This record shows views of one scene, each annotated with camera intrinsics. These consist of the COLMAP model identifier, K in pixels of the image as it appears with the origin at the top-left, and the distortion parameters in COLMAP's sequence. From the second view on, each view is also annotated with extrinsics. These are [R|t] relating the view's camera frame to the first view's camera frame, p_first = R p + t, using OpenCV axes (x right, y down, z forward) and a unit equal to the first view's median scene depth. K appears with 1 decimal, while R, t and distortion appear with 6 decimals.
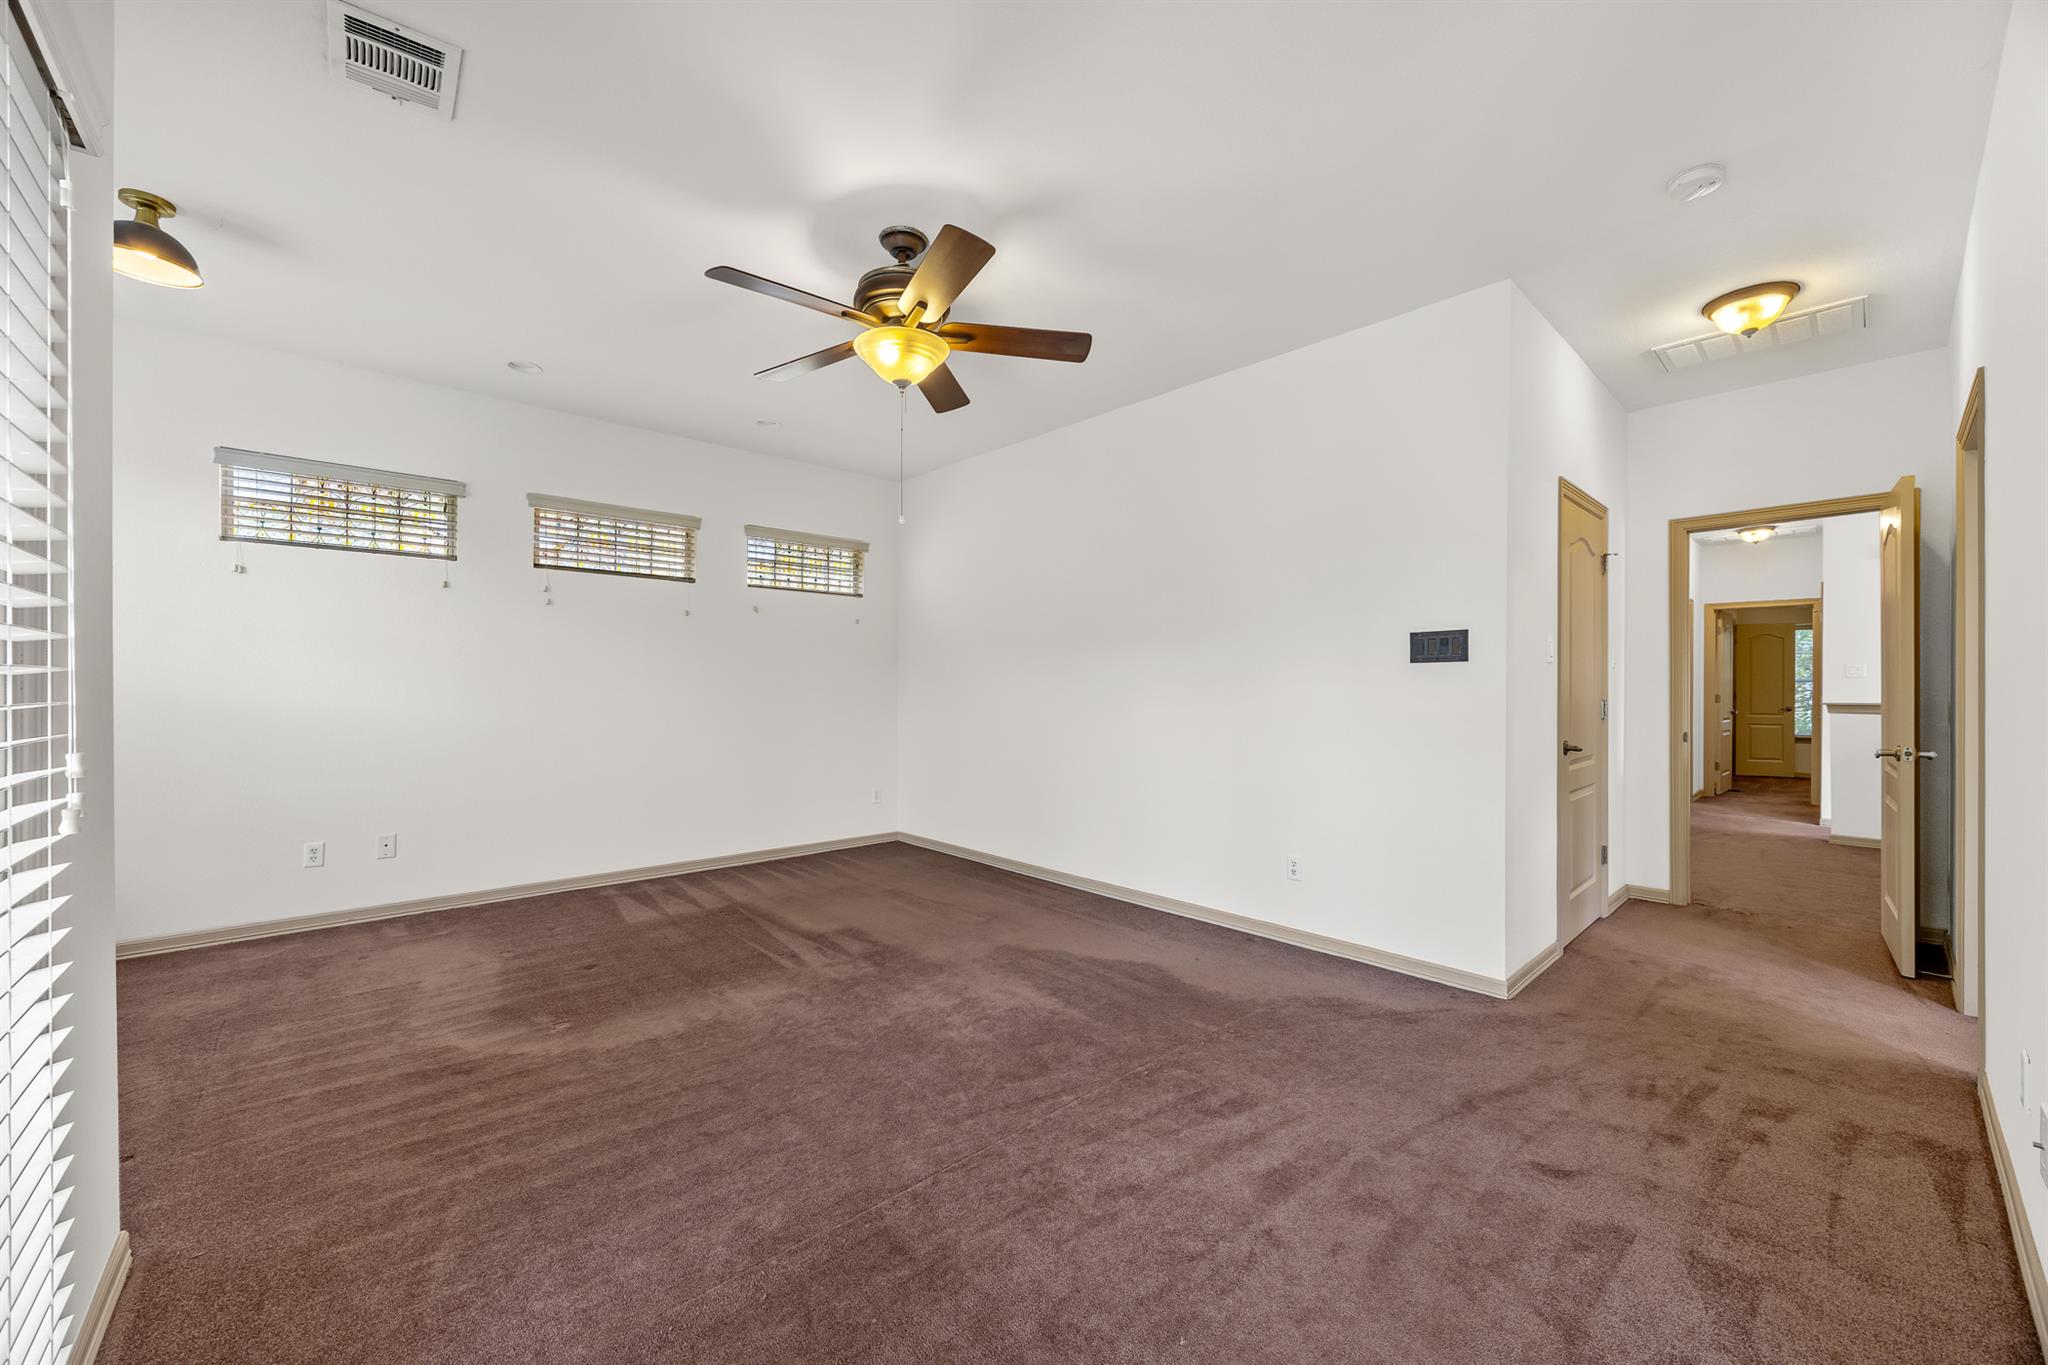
lens RADIAL K [[779.5, 0, 1024.3], [0, 779.5, 685.5], [0, 0, 1]] dist [0.004552, 0.000039]
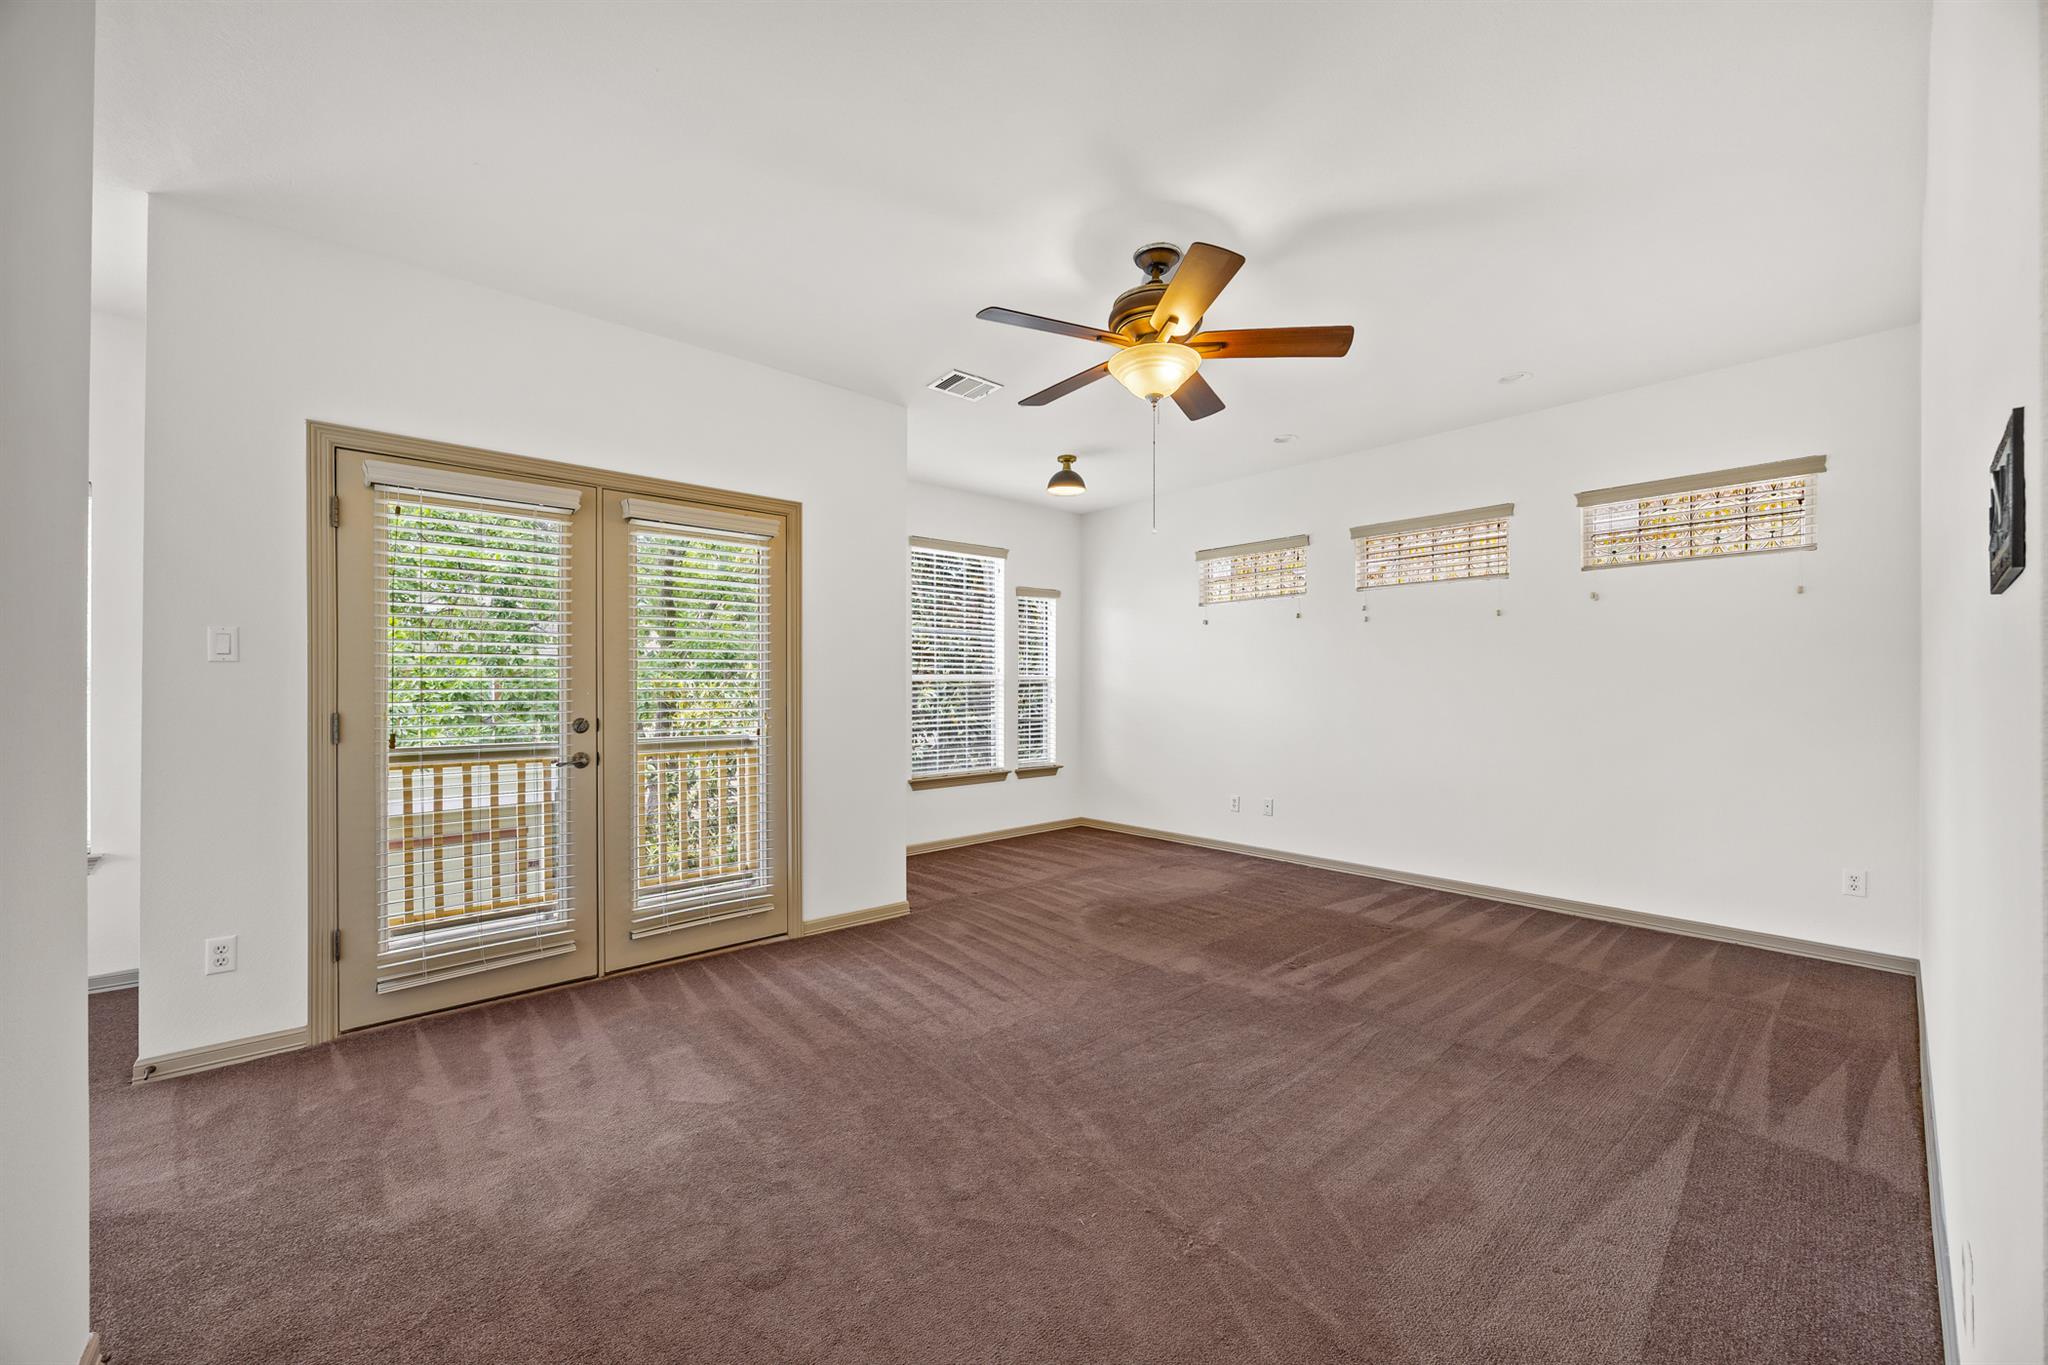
lens RADIAL K [[779.5, 0, 1023.5], [0, 779.5, 682.6], [0, 0, 1]] dist [0.004552, 0.000039]
pose [[-0.003412, -0.011267, -0.999931, 0.646553], [-0.001270, 0.999936, -0.011263, -0.001387], [0.999993, 0.001231, -0.003426, 0.618938]]
